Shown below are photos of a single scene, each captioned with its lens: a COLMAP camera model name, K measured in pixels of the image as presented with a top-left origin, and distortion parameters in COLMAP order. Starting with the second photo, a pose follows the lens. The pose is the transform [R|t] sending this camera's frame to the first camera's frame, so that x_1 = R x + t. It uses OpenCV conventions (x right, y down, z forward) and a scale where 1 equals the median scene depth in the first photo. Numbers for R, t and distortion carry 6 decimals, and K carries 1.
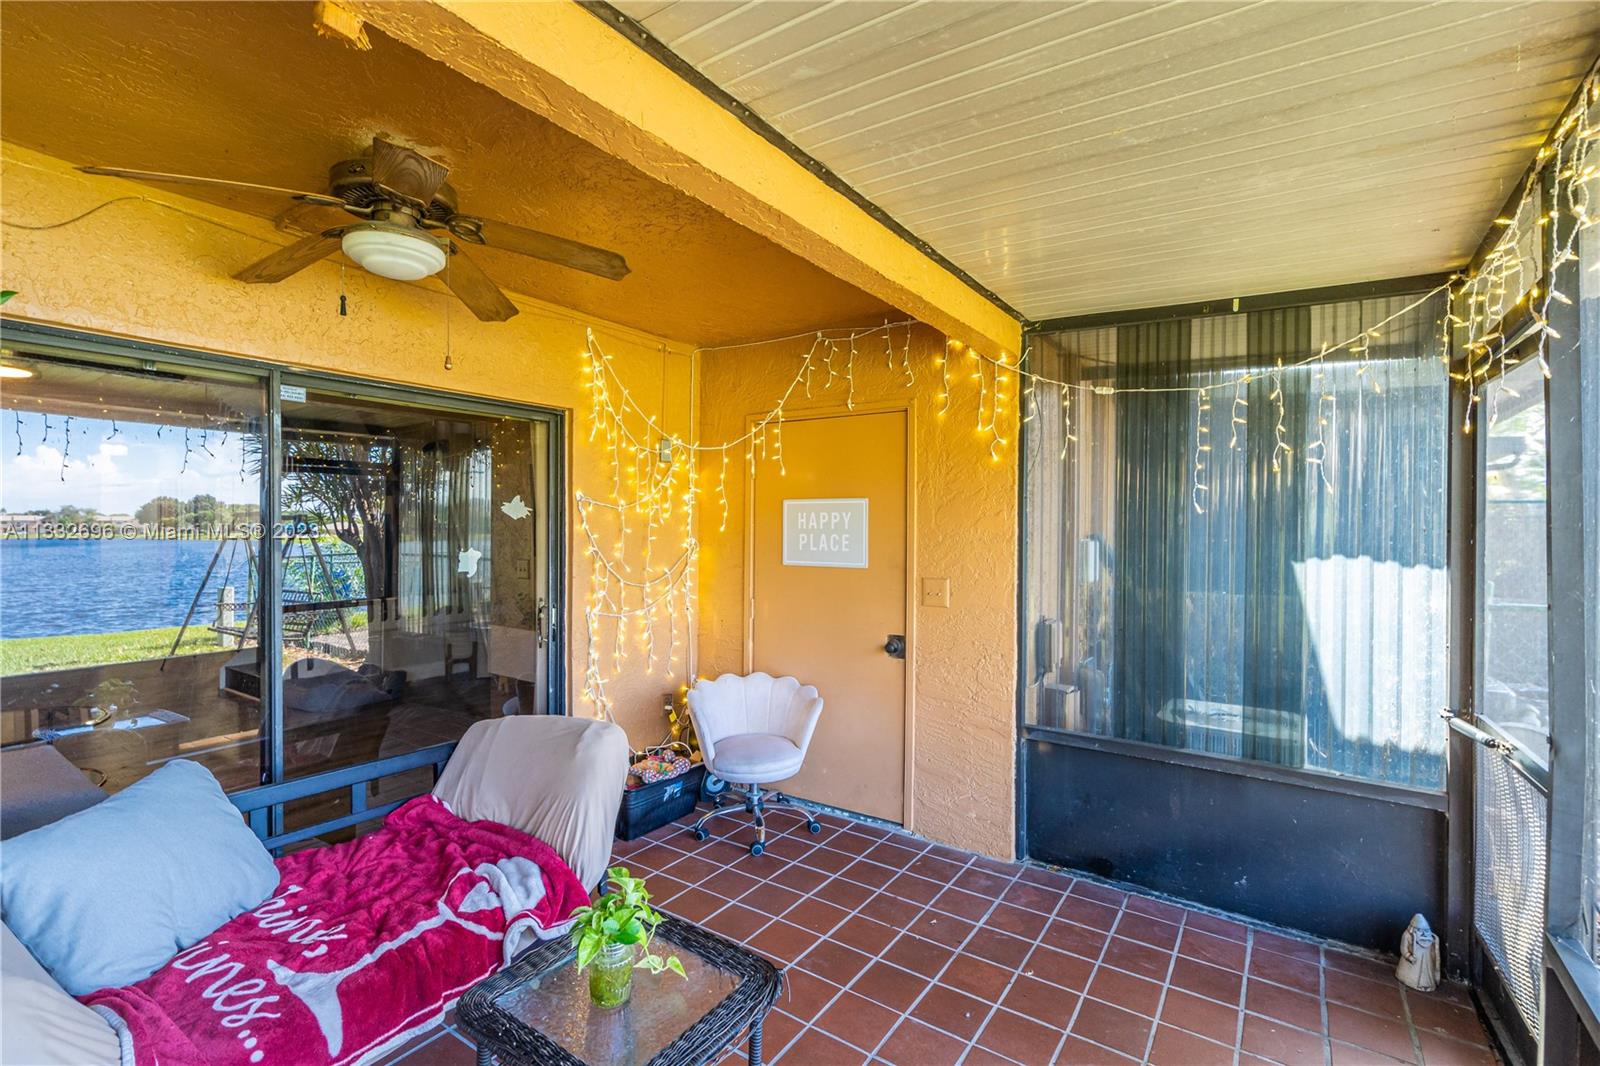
lens RADIAL K [[737.3, 0, 797.3], [0, 737.3, 528.8], [0, 0, 1]] dist [0.000044, 0.000031]
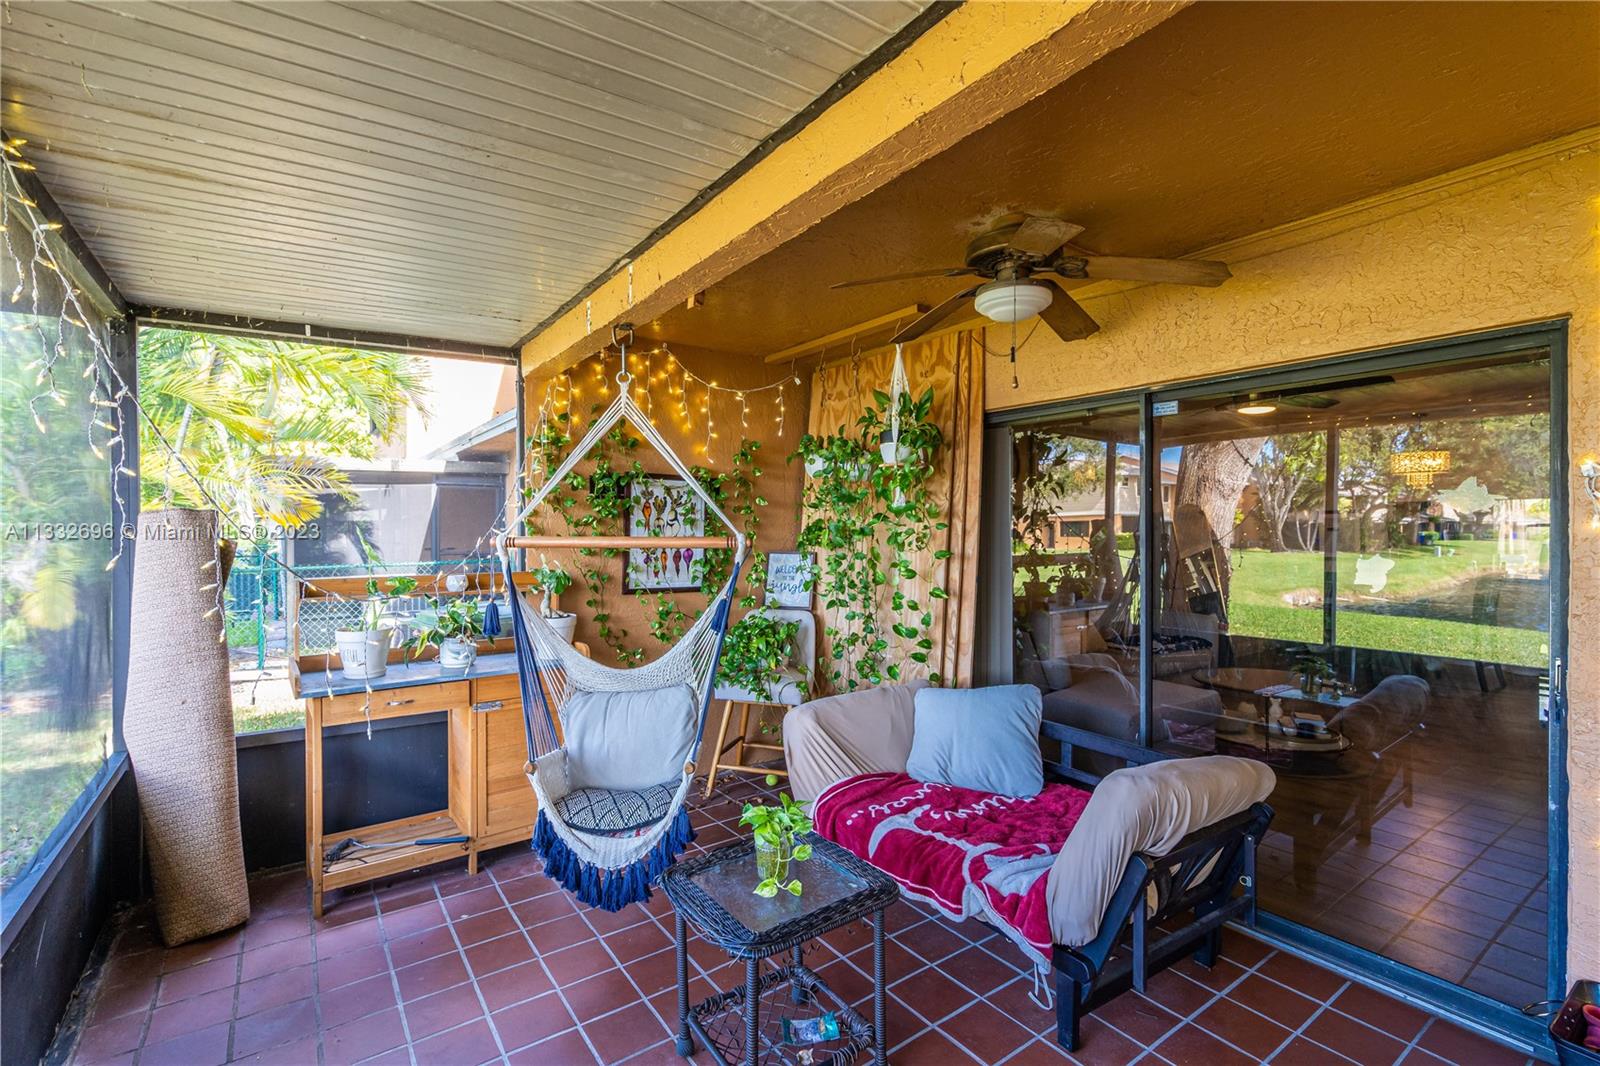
lens RADIAL K [[737.3, 0, 797.3], [0, 737.3, 528.8], [0, 0, 1]] dist [0.000044, 0.000031]
pose [[-0.357605, 0.001133, -0.933872, 0.771748], [-0.004719, 0.999984, 0.003020, -0.000915], [0.933861, 0.005487, -0.357594, 1.190718]]
